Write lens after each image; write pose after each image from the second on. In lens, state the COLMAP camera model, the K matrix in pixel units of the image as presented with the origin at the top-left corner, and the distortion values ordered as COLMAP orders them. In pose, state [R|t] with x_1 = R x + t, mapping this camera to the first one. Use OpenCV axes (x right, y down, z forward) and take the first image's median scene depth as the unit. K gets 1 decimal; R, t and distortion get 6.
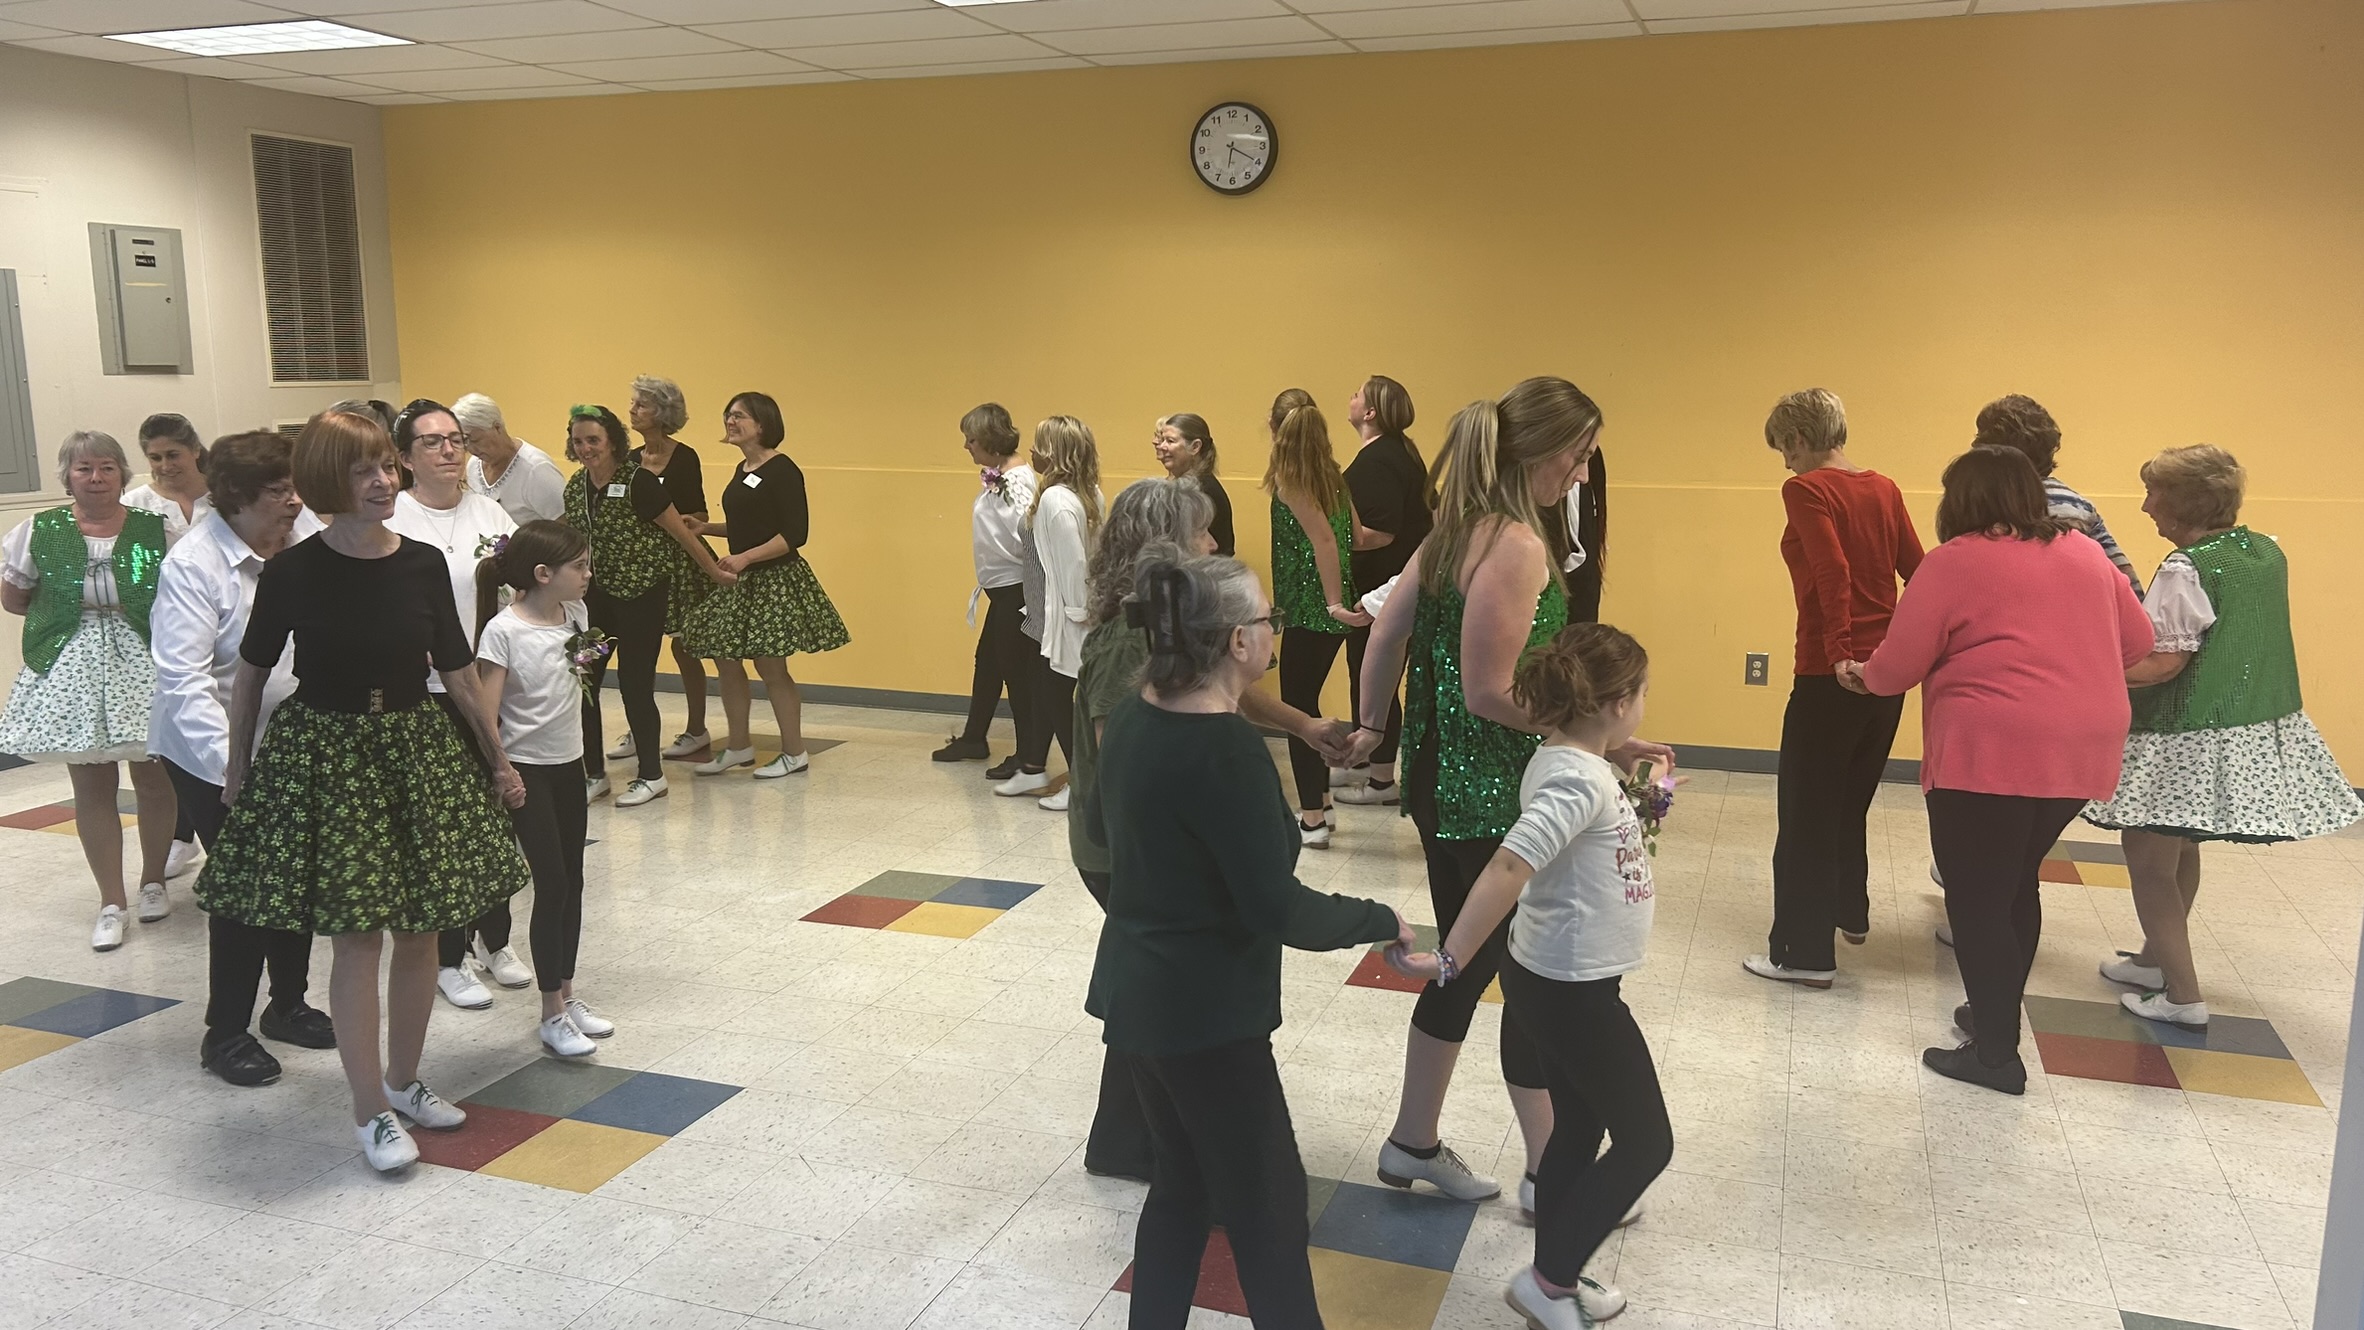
lens RADIAL K [[1768.6, 0, 1175.7], [0, 1768.6, 669.7], [0, 0, 1]] dist [0.050629, -0.055360]
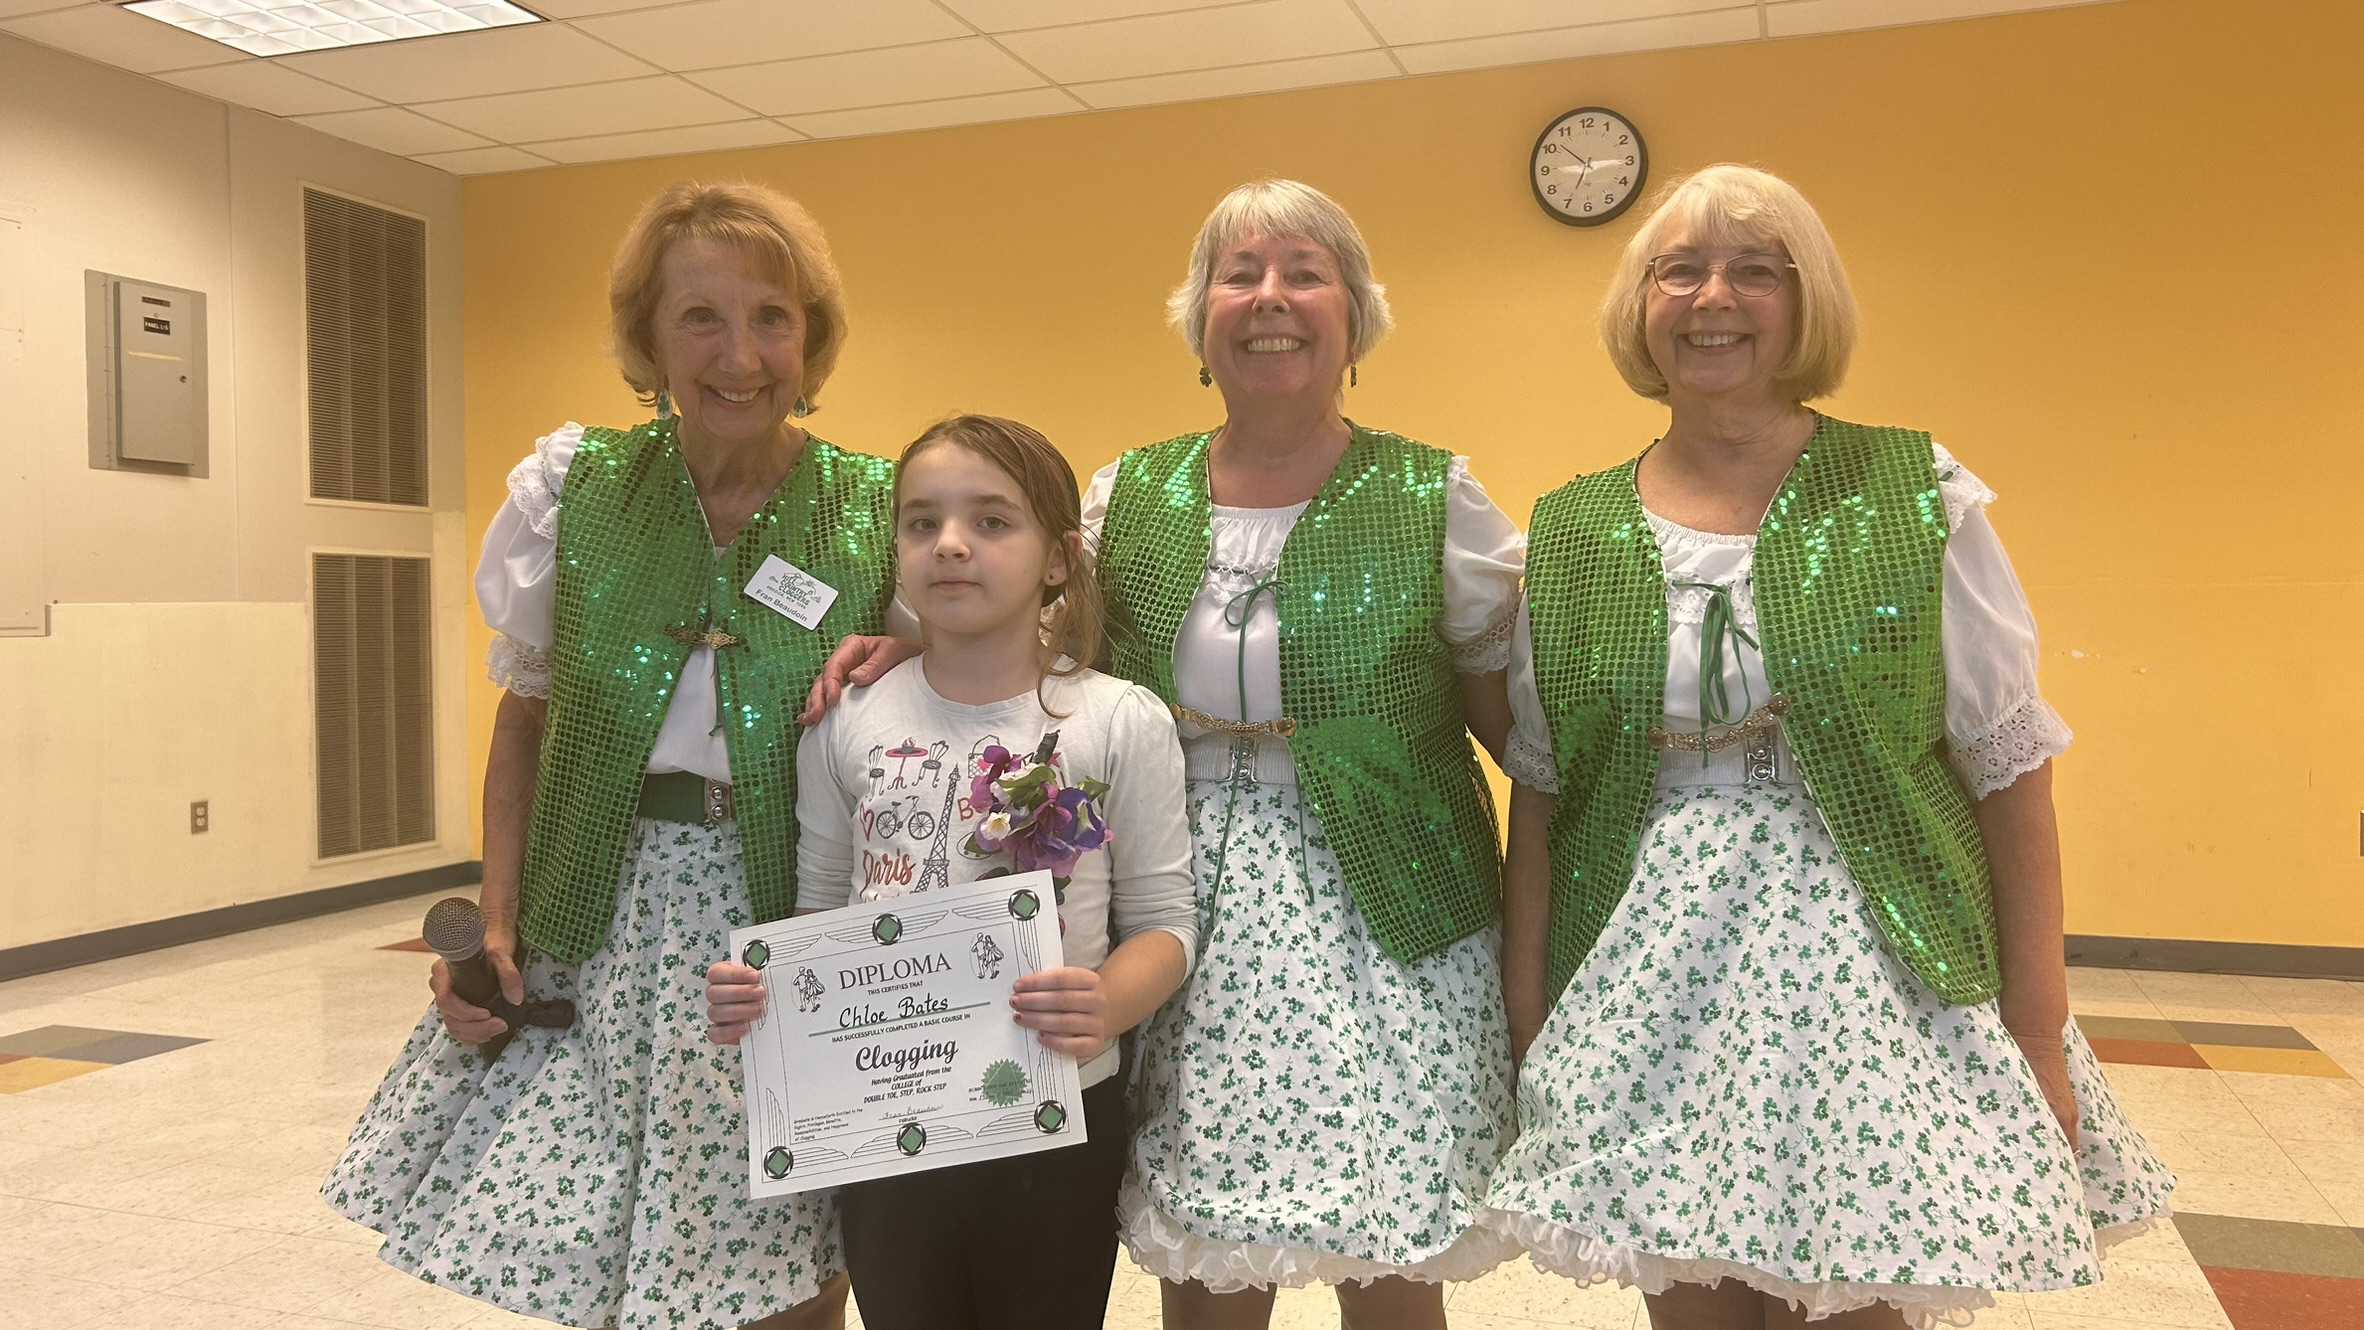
lens RADIAL K [[1768.6, 0, 1192.1], [0, 1768.6, 663.3], [0, 0, 1]] dist [0.050629, -0.055360]
pose [[0.999888, -0.006337, 0.013563, -0.228988], [0.008296, 0.988707, -0.149634, 0.050999], [-0.012462, 0.149730, 0.988648, 0.411719]]
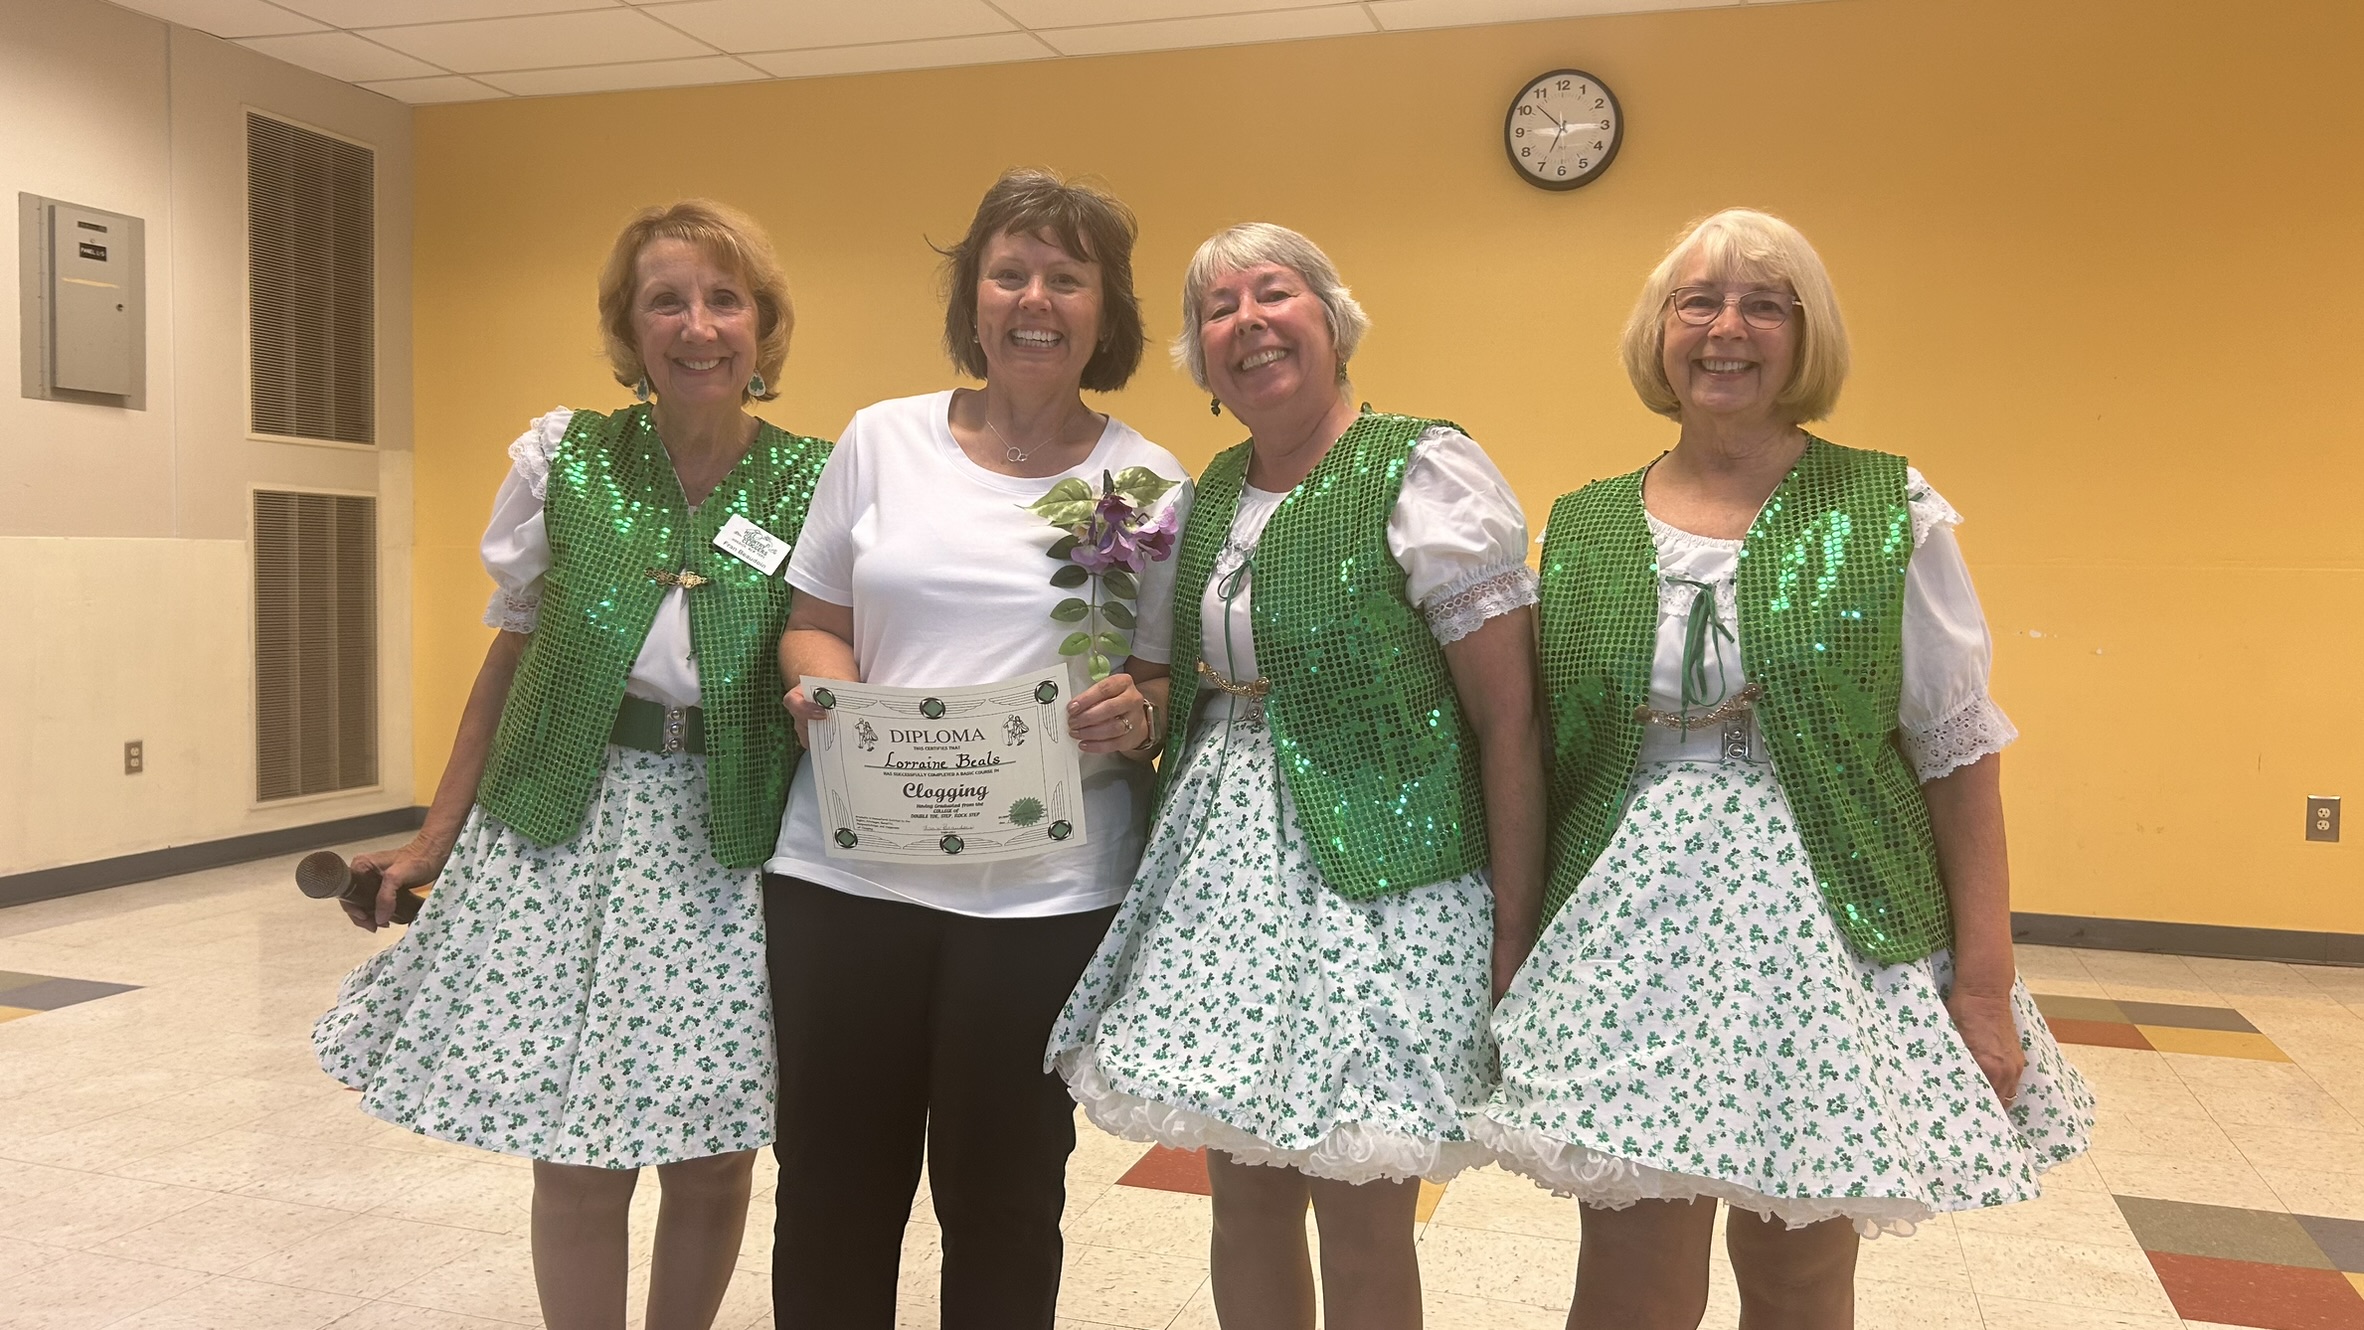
lens RADIAL K [[1768.6, 0, 1191.7], [0, 1768.6, 663.7], [0, 0, 1]] dist [0.050629, -0.055360]
pose [[0.999153, 0.014802, 0.038393, -0.231161], [-0.009945, 0.992266, -0.123732, 0.045379], [-0.039928, 0.123245, 0.991573, 0.421067]]
